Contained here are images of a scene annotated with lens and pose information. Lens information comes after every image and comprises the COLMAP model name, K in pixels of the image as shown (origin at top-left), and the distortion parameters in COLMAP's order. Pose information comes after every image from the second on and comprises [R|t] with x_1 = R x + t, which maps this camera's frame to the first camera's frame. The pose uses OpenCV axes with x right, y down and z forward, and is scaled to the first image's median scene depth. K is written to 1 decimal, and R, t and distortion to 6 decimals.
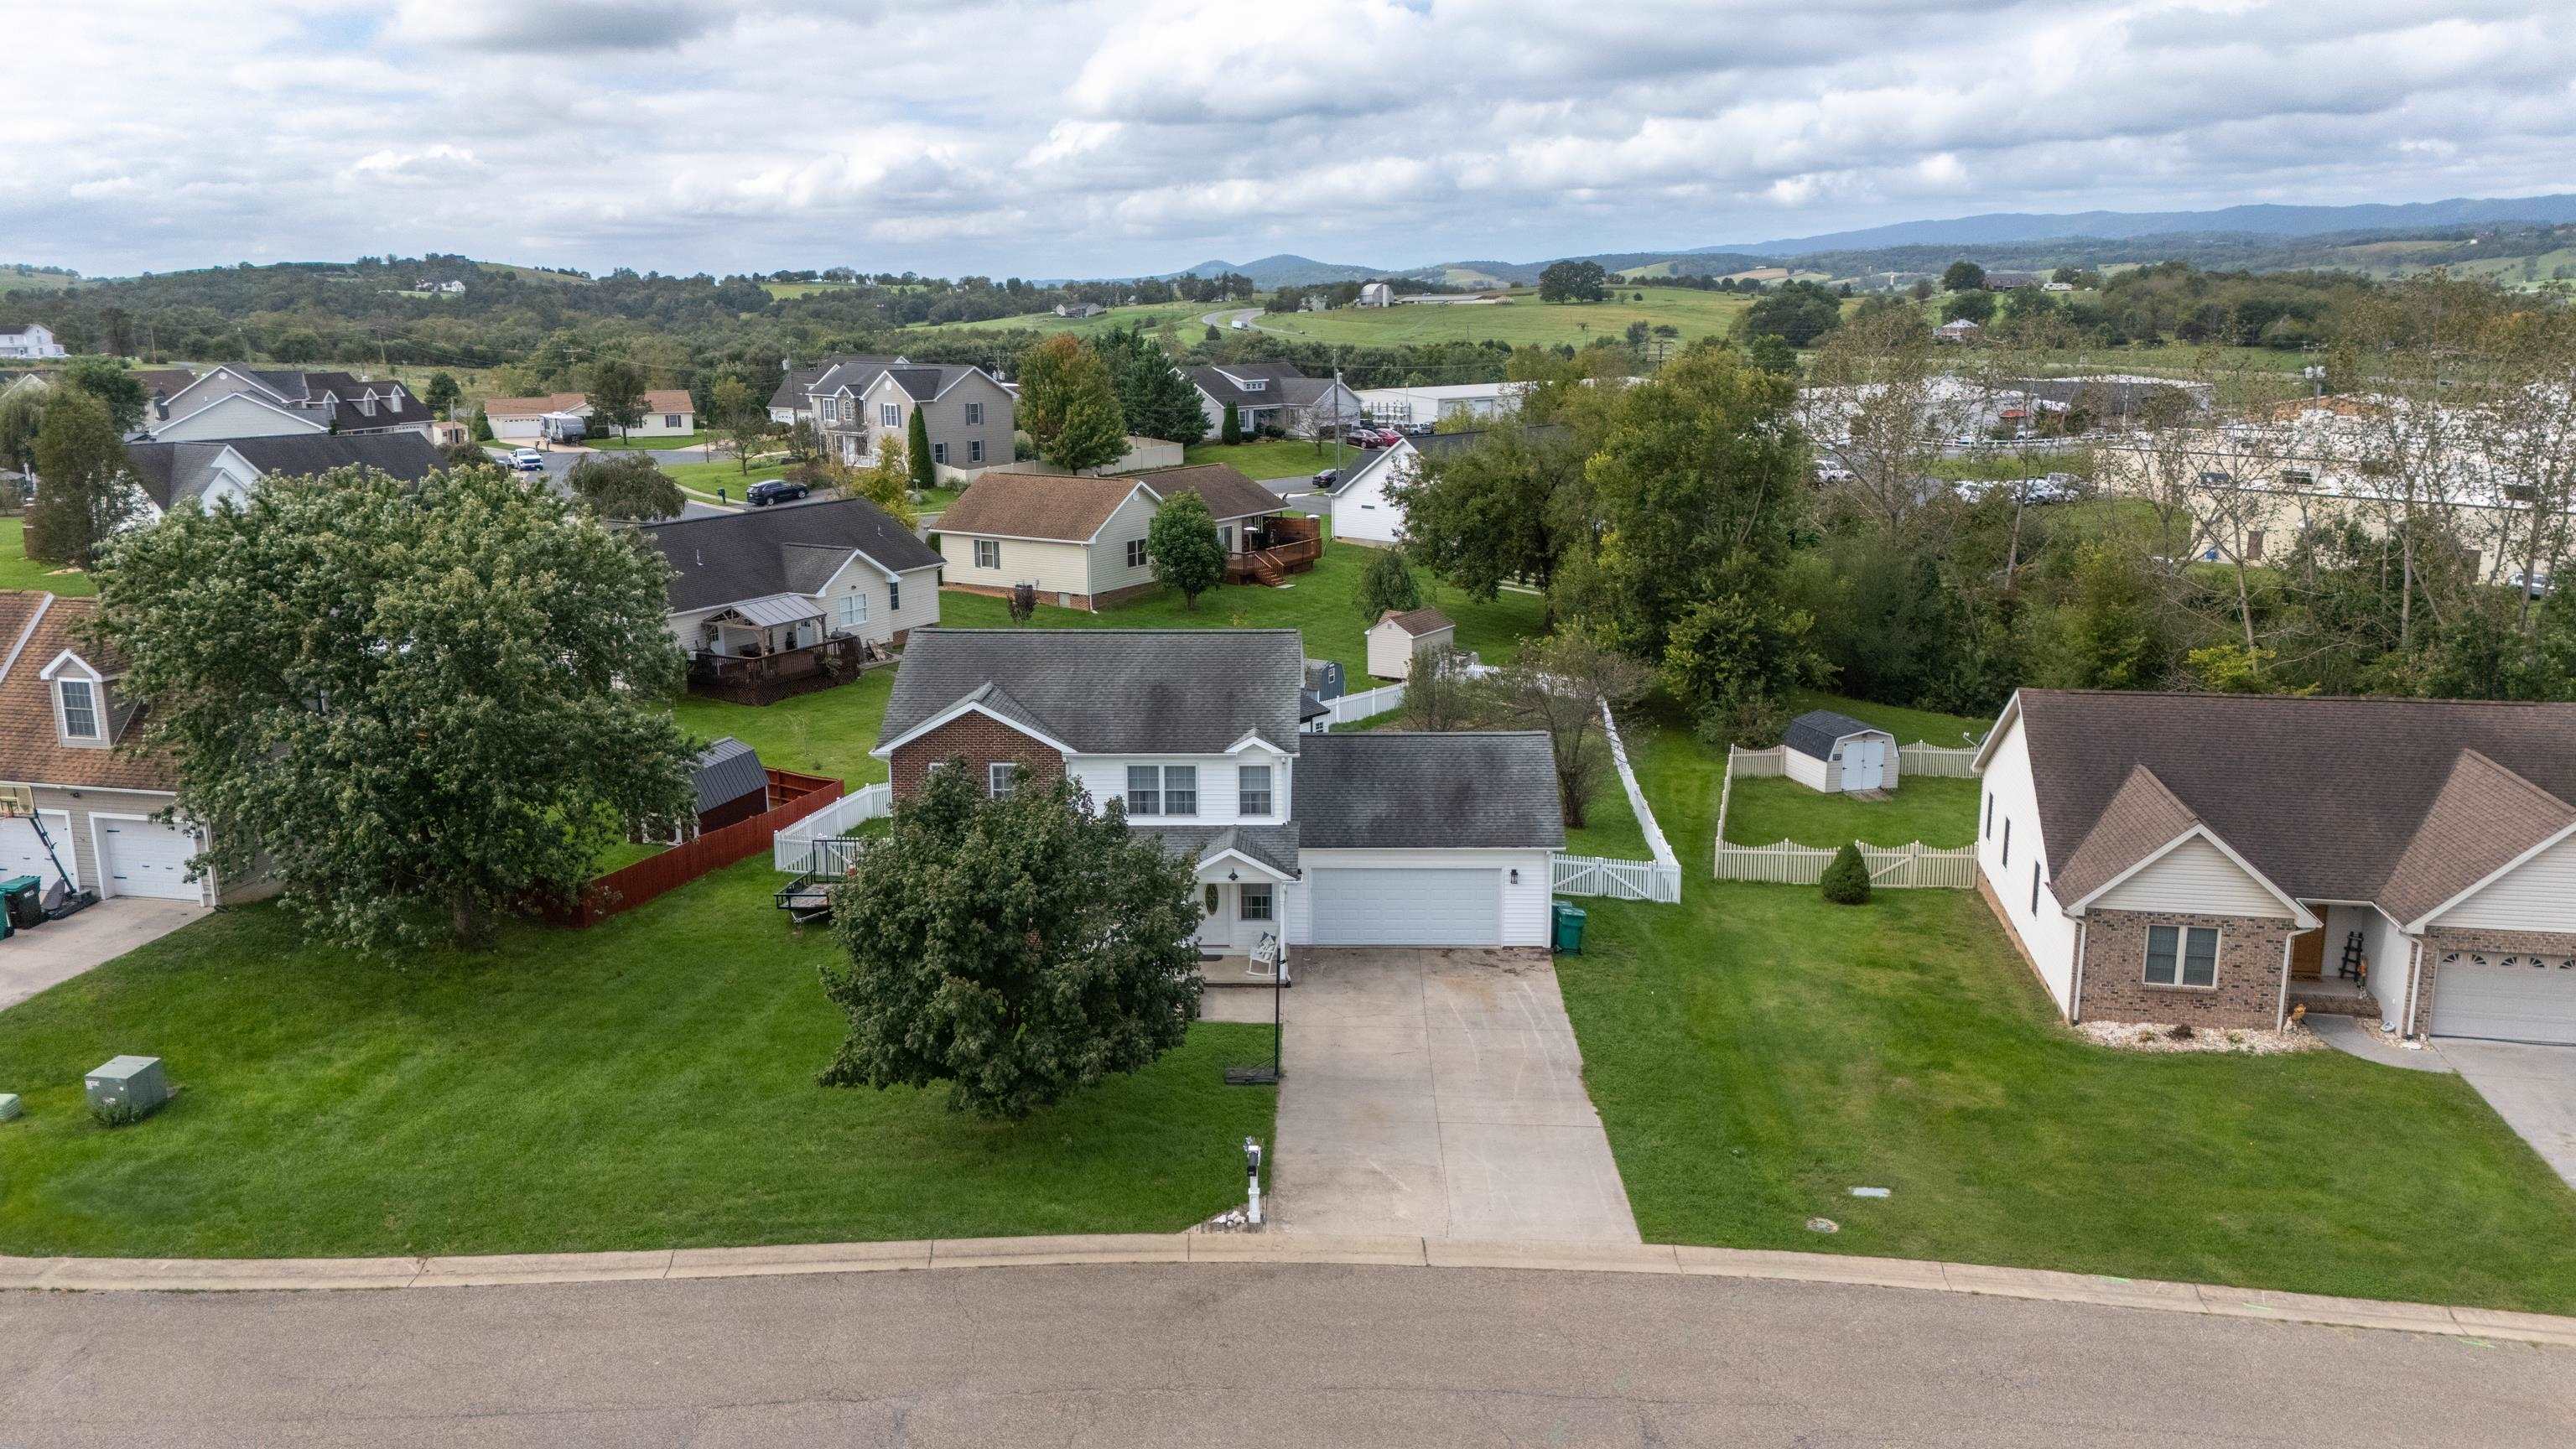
lens RADIAL K [[1888.7, 0, 1291.0], [0, 1888.7, 716.0], [0, 0, 1]] dist [0.093362, -0.097956]
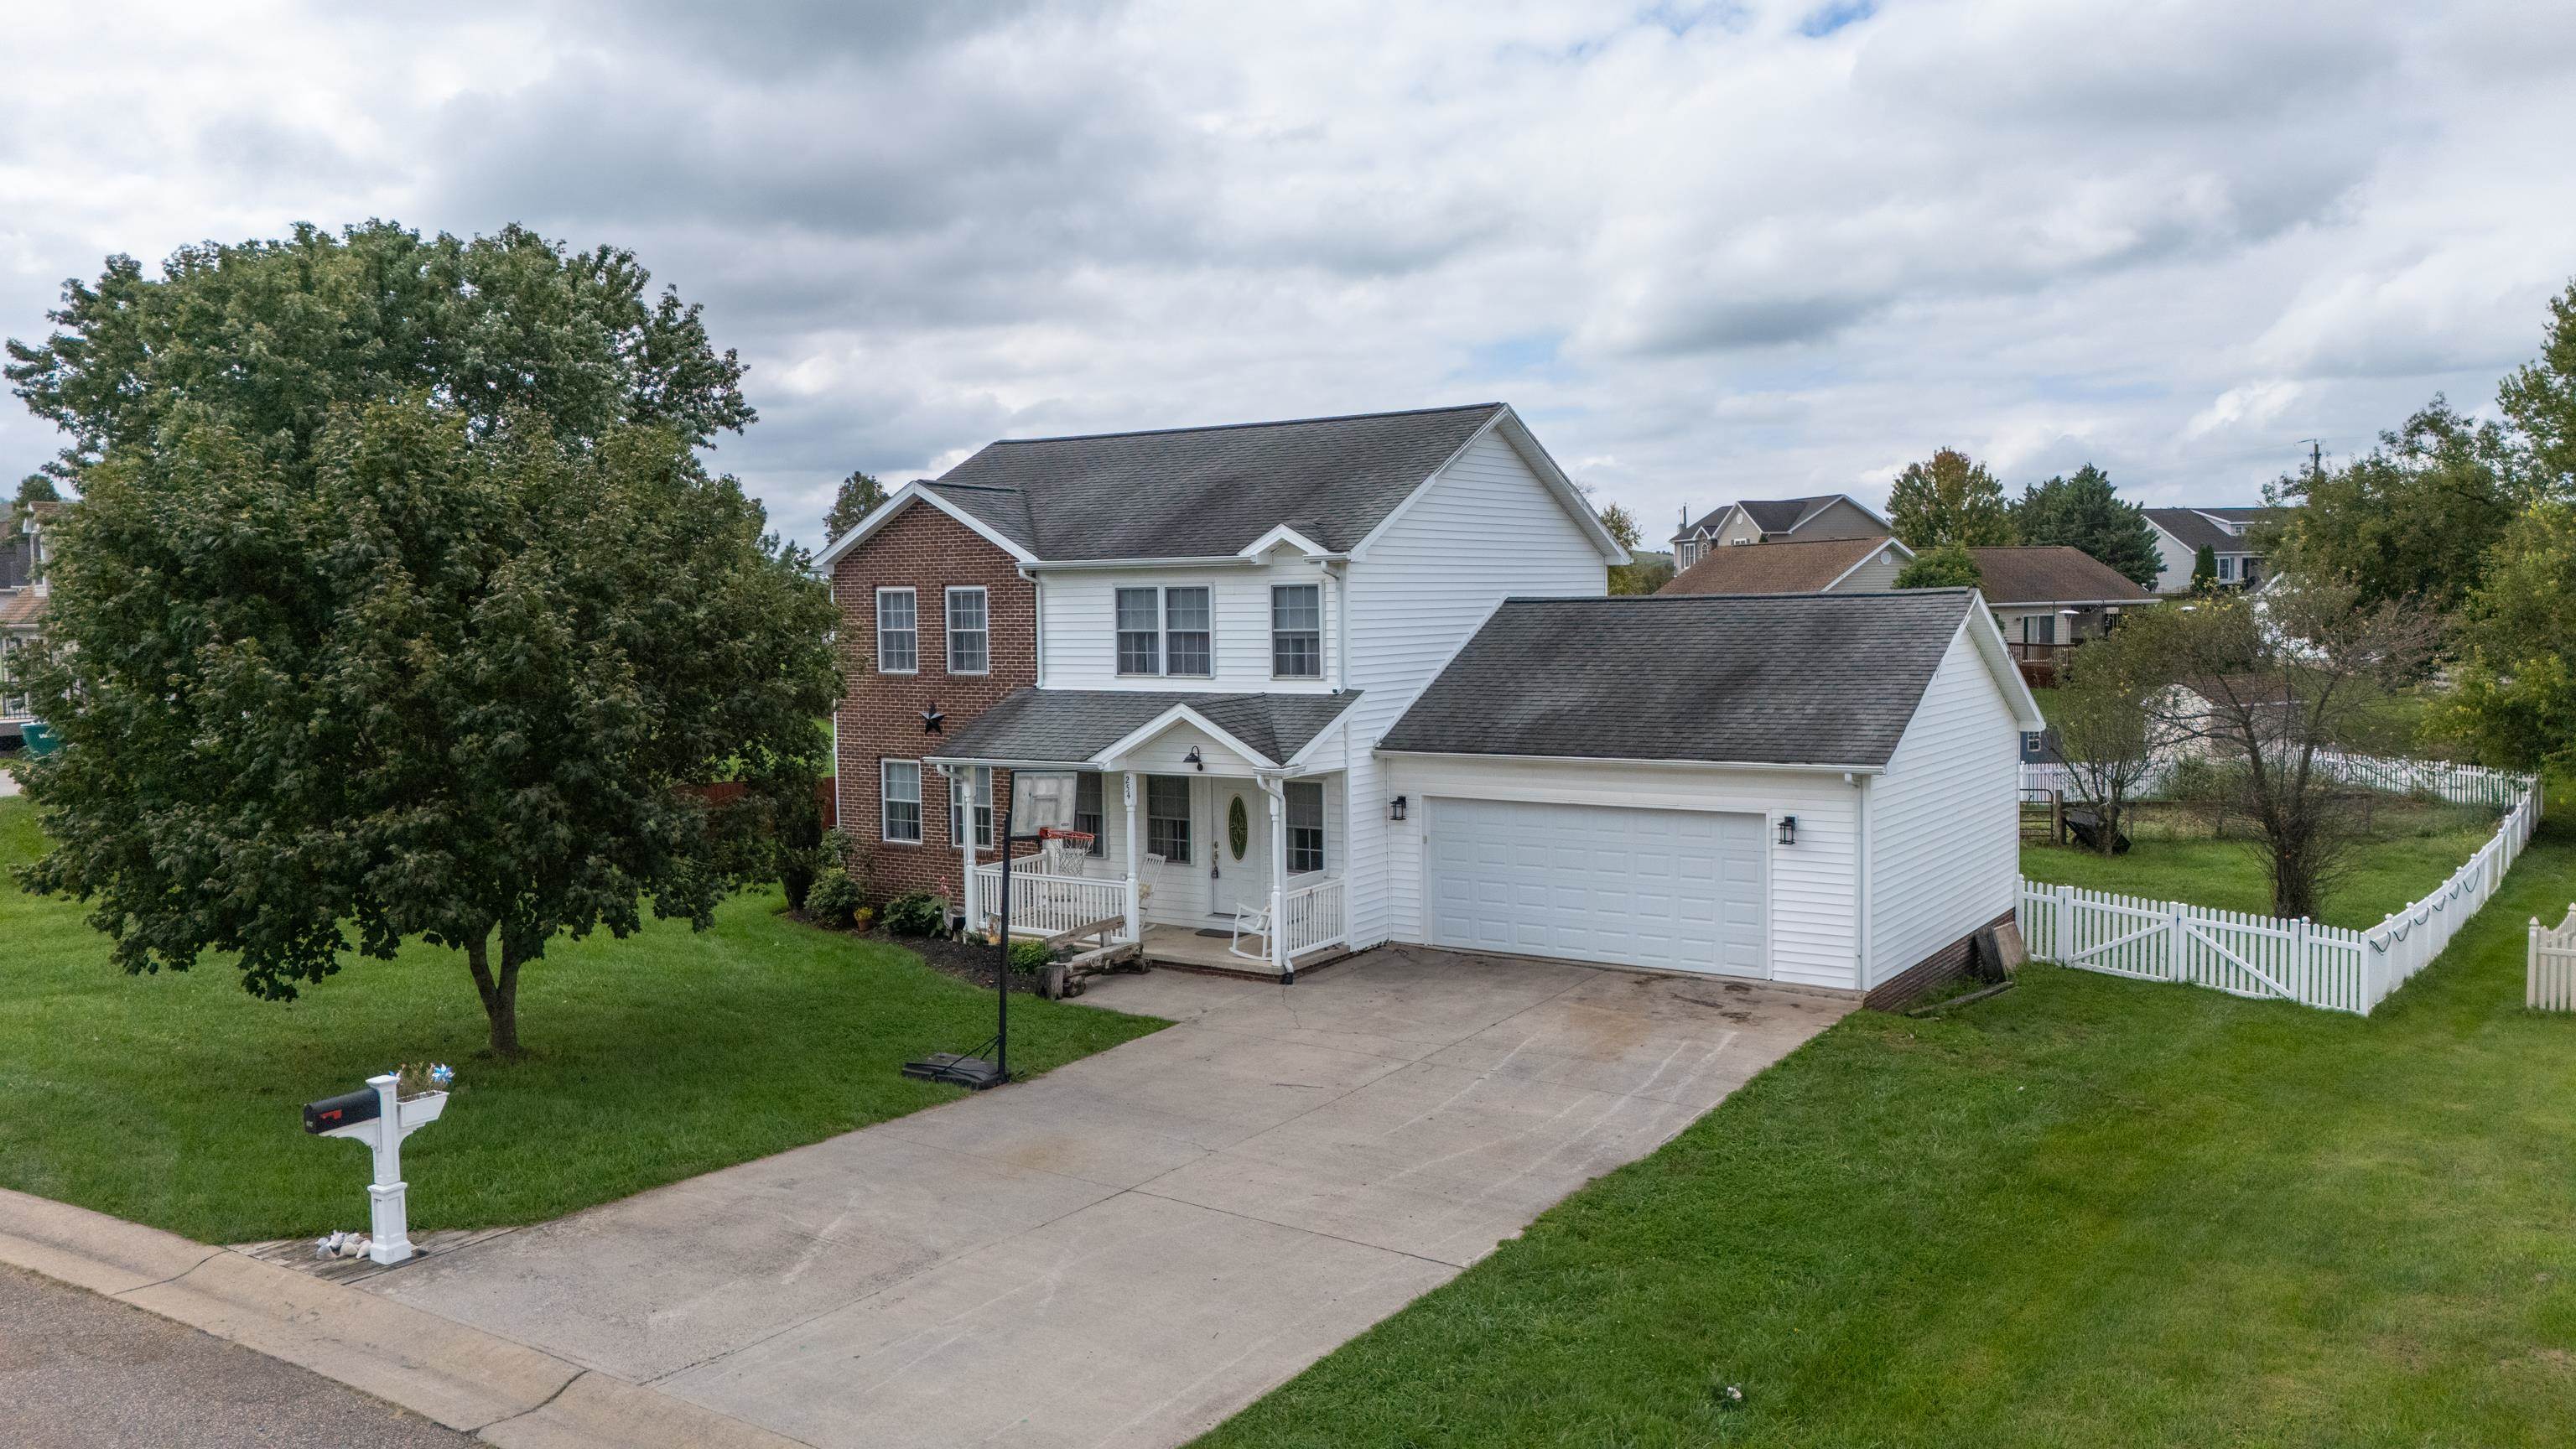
lens RADIAL K [[1888.7, 0, 1291.0], [0, 1888.7, 716.0], [0, 0, 1]] dist [0.093362, -0.097956]
pose [[0.844680, 0.025882, -0.534646, 0.277627], [-0.103280, 0.987942, -0.115345, 0.128586], [0.525214, 0.152648, 0.837167, 0.537645]]
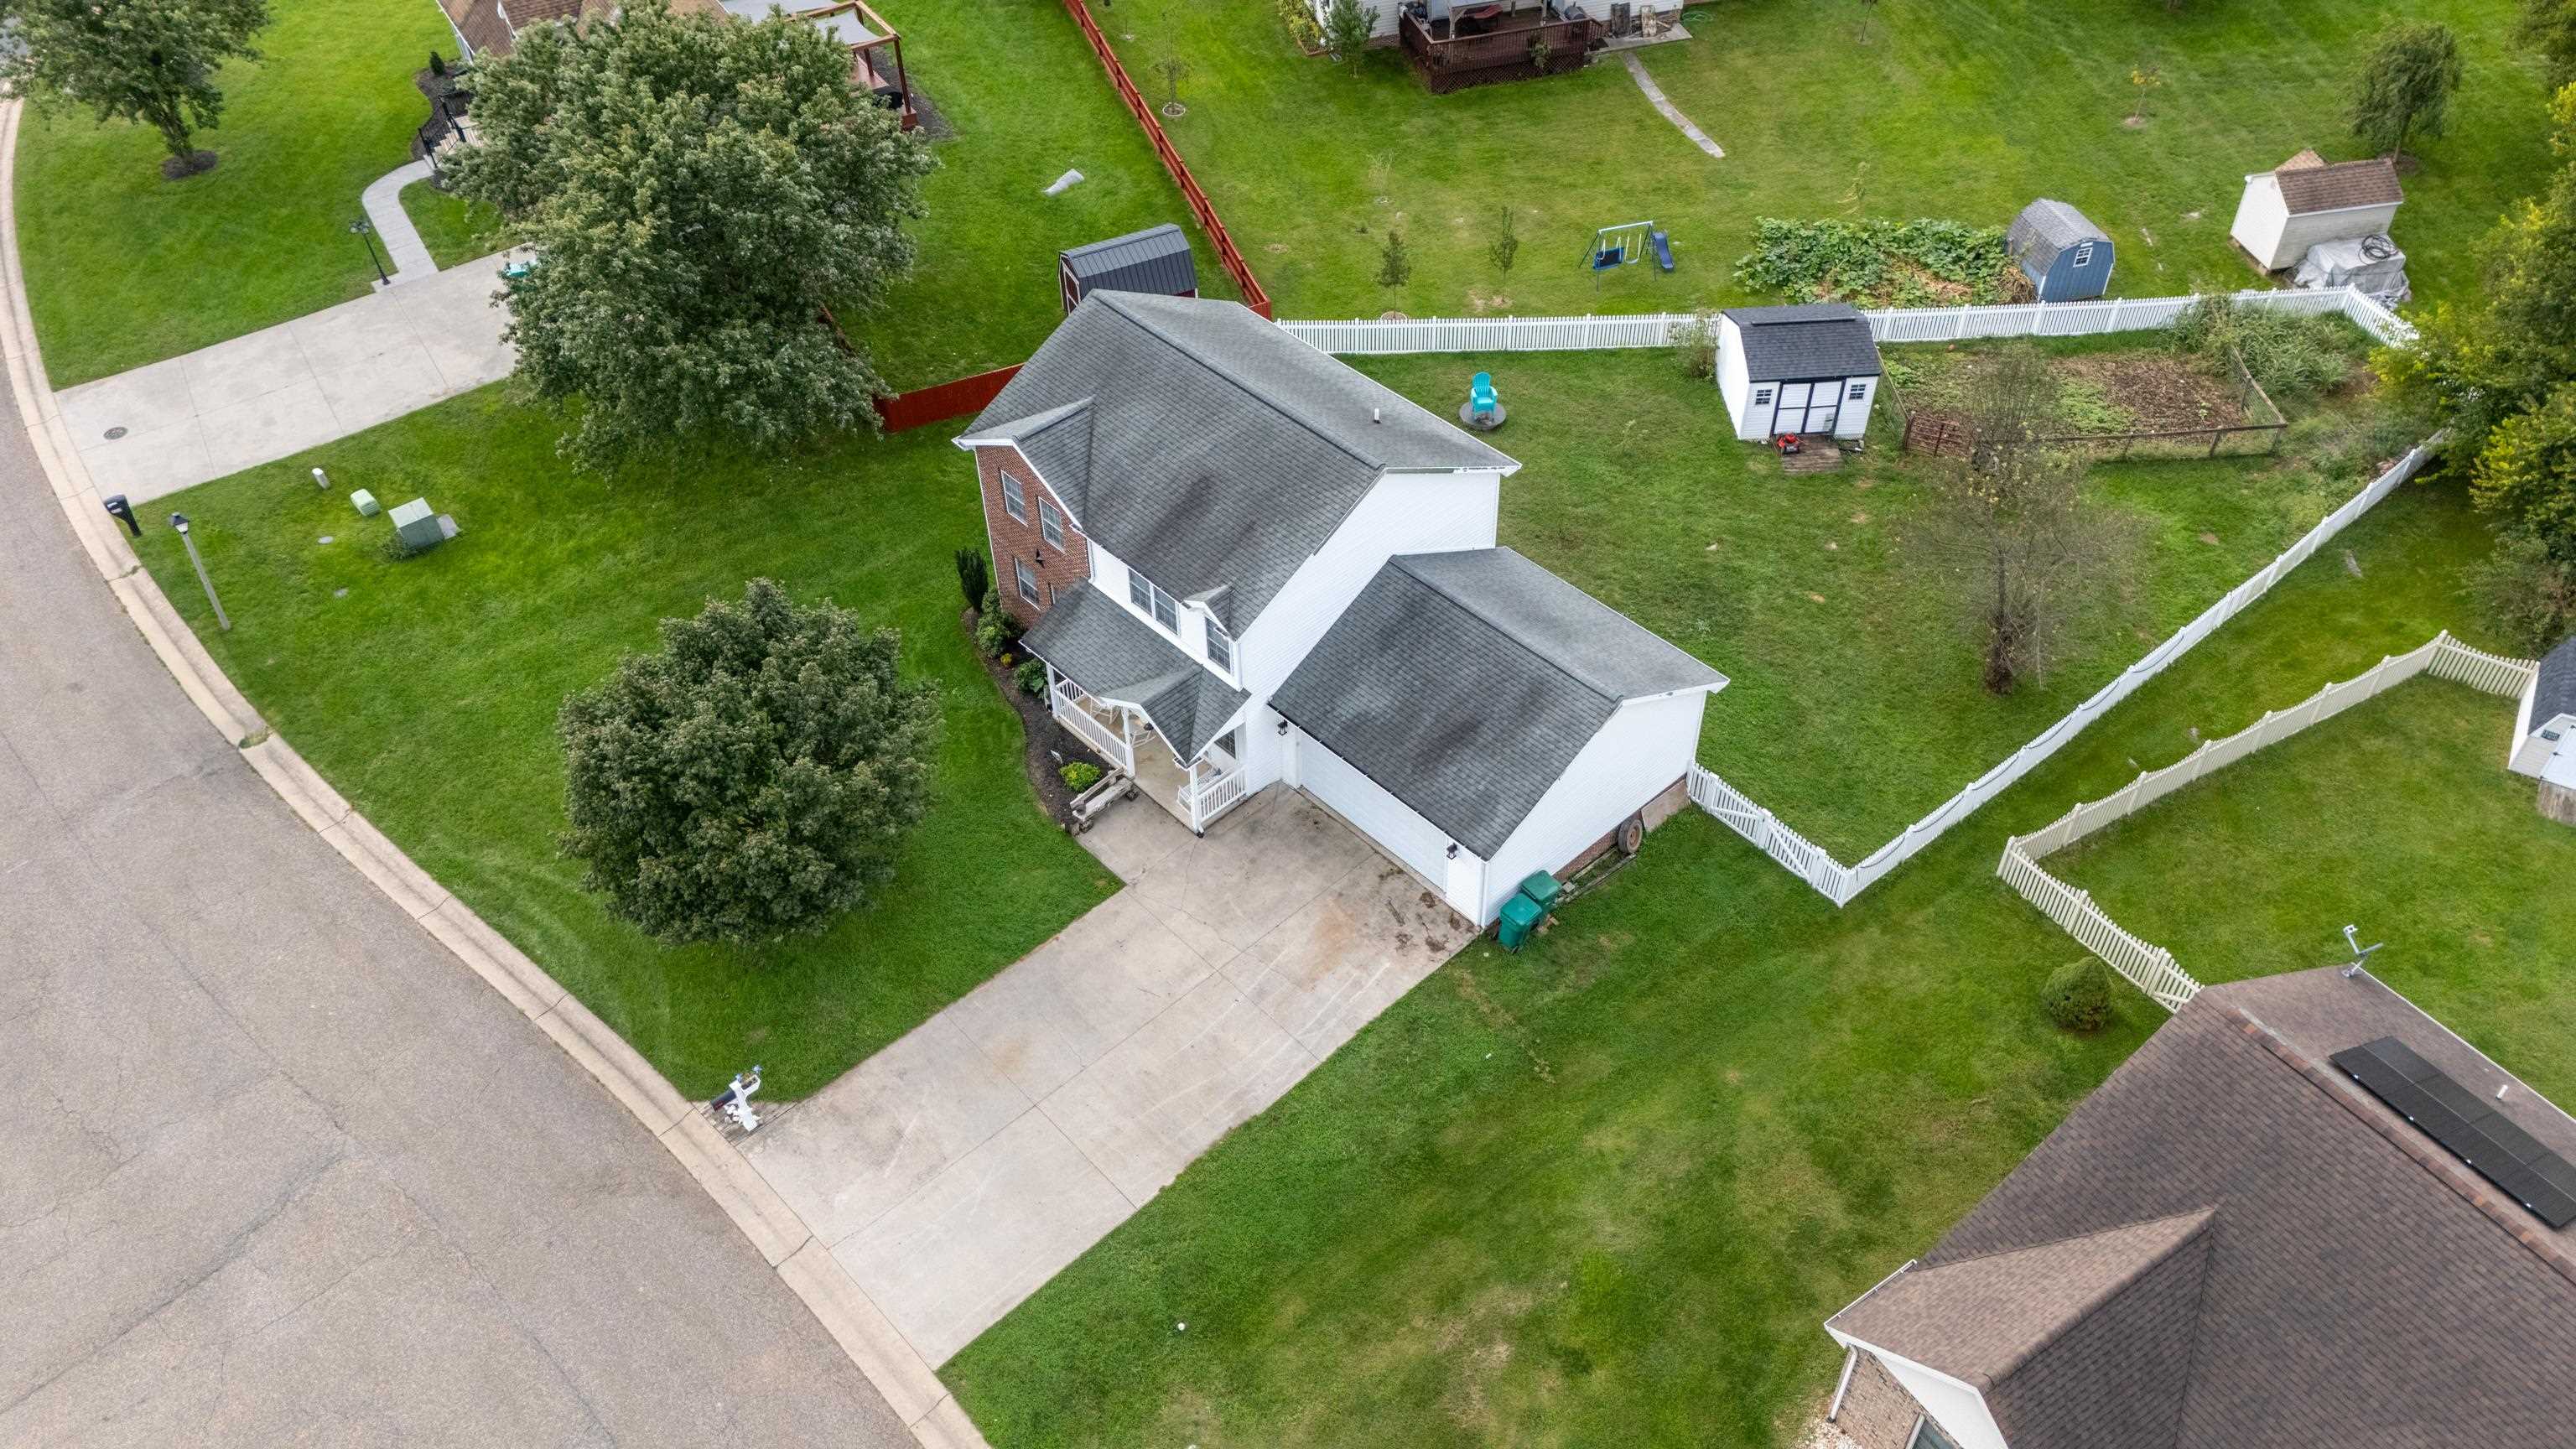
lens RADIAL K [[1888.7, 0, 1291.0], [0, 1888.7, 716.0], [0, 0, 1]] dist [0.093362, -0.097956]
pose [[0.697598, 0.486834, -0.525691, 0.503967], [-0.134858, 0.809805, 0.570989, -0.459967], [0.703684, -0.327427, 0.630572, 0.436138]]
